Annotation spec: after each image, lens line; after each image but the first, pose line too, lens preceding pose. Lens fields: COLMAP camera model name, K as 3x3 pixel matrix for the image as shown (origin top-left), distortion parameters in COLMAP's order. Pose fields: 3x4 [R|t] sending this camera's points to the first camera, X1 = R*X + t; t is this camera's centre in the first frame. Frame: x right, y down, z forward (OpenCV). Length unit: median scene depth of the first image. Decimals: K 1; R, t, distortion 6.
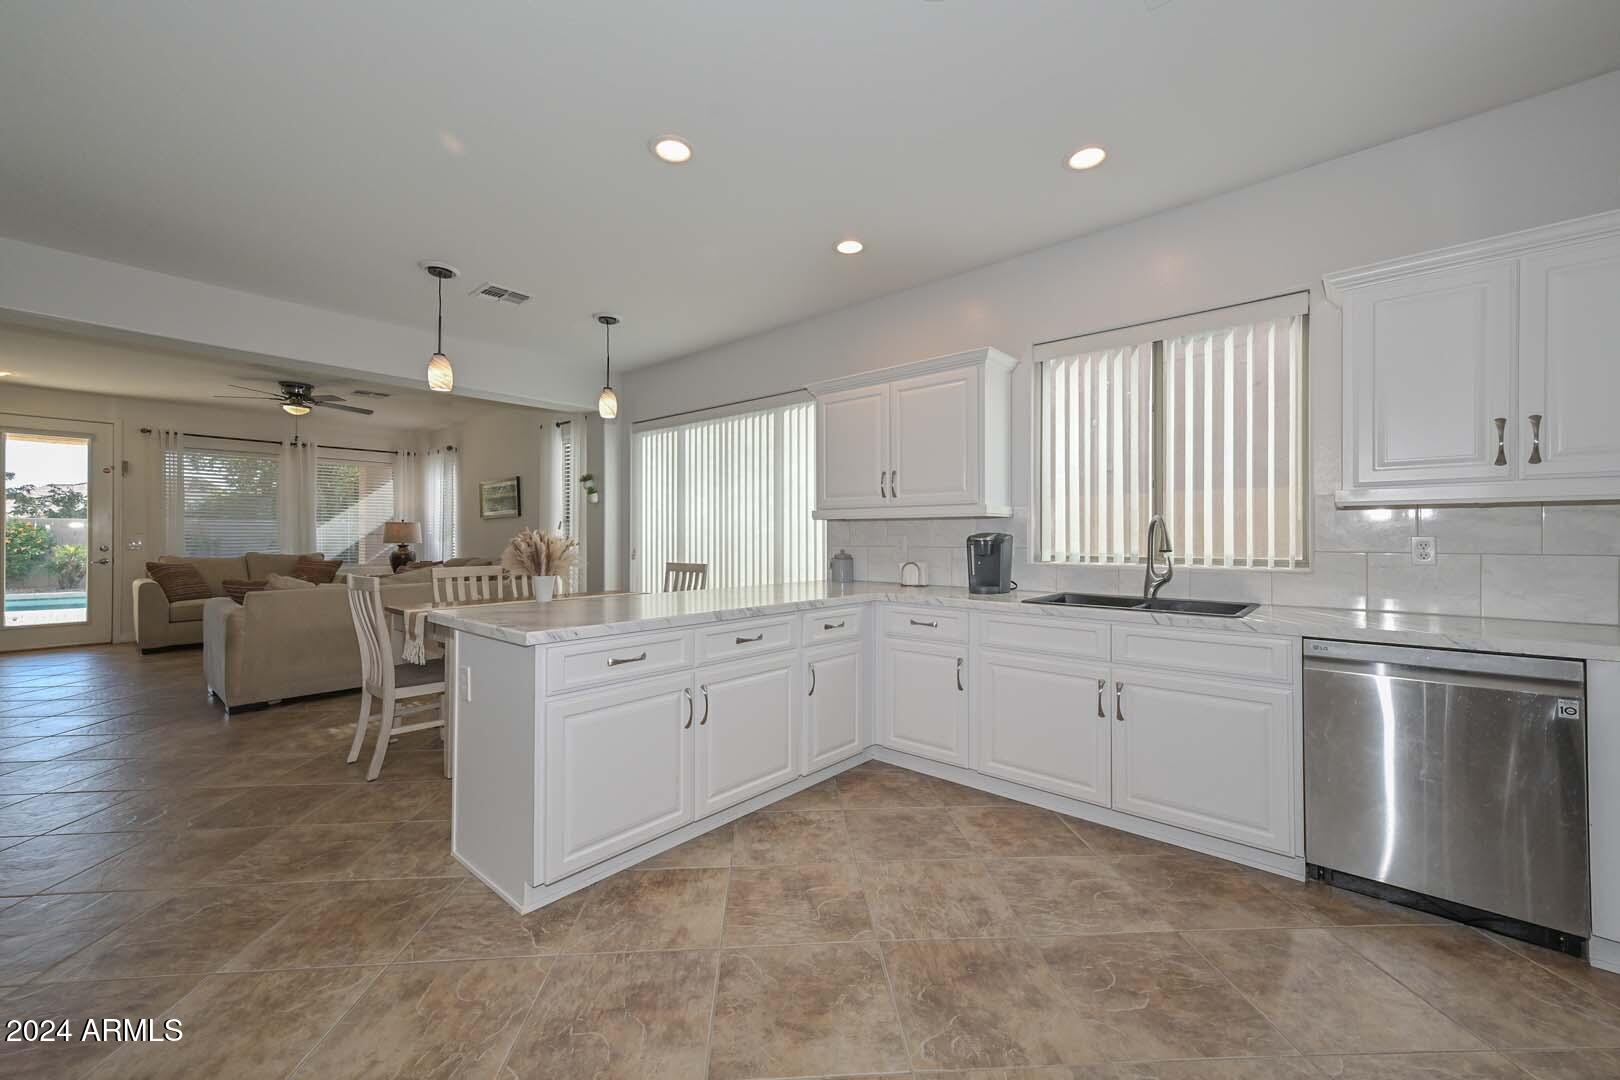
lens RADIAL K [[652.8, 0, 822.1], [0, 652.8, 533.8], [0, 0, 1]] dist [0.011067, -0.000061]
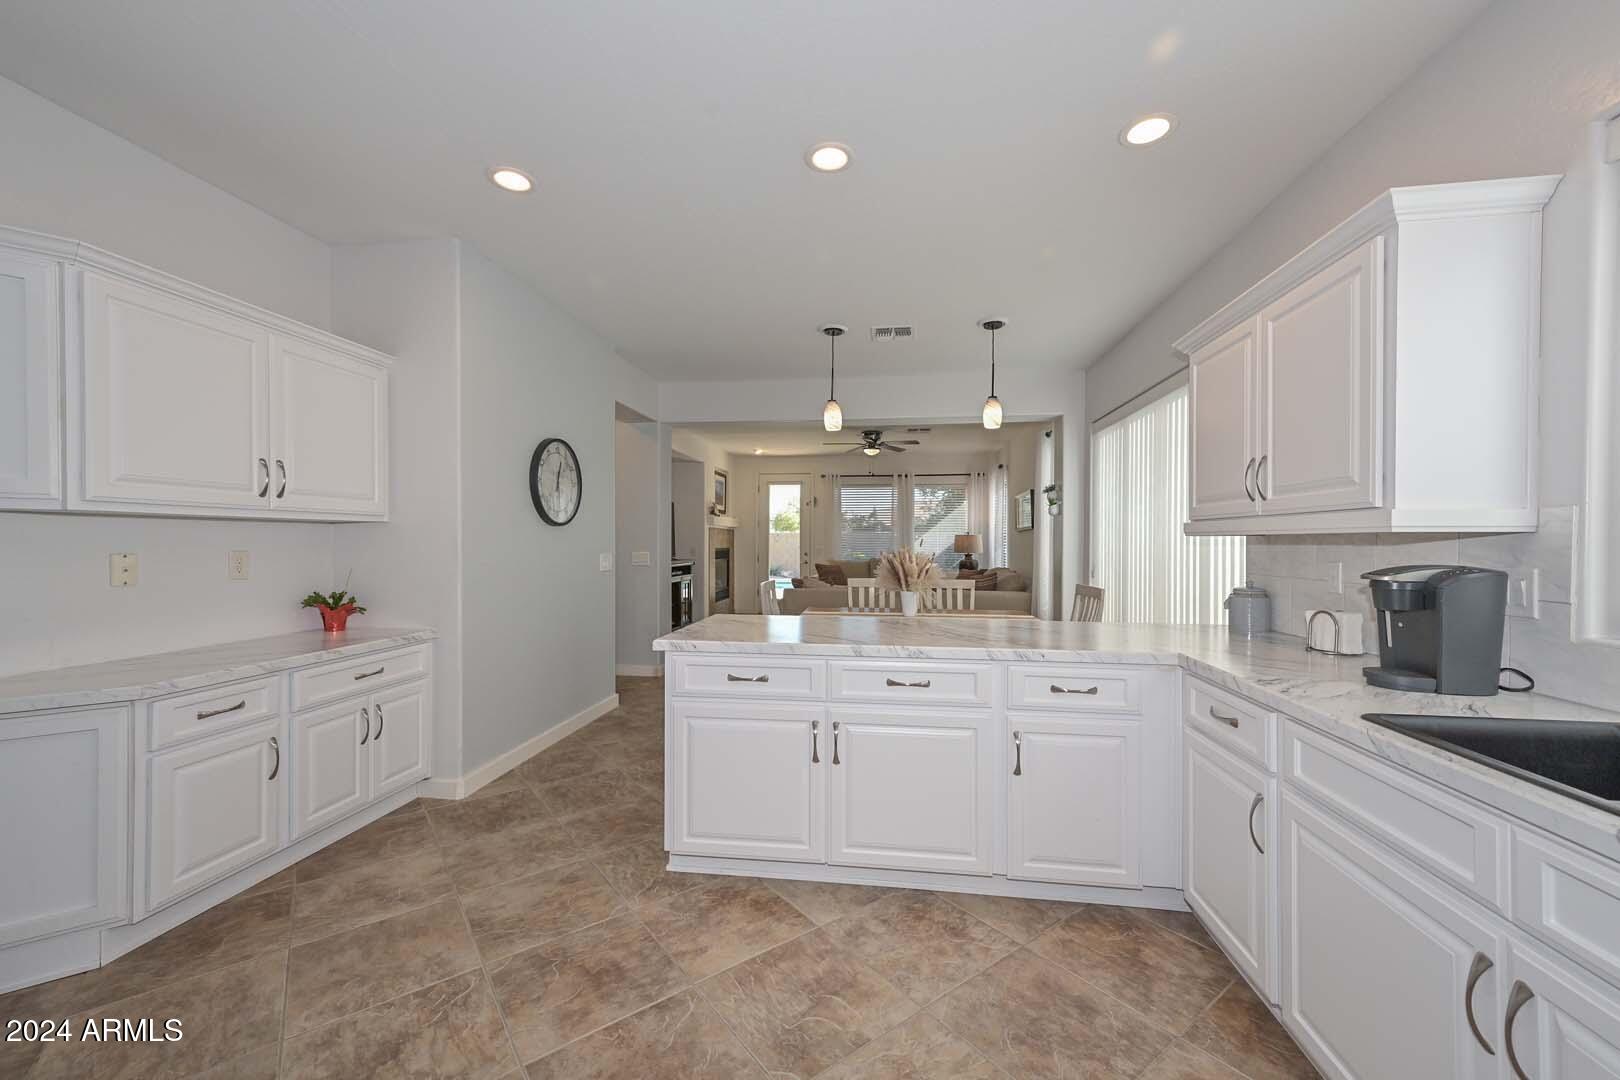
lens RADIAL K [[652.8, 0, 811.3], [0, 652.8, 543.9], [0, 0, 1]] dist [0.011067, -0.000061]
pose [[0.533019, 0.005571, -0.846085, 0.537099], [0.000071, 0.999978, 0.006629, -0.026019], [0.846103, -0.003593, 0.533007, 0.437076]]
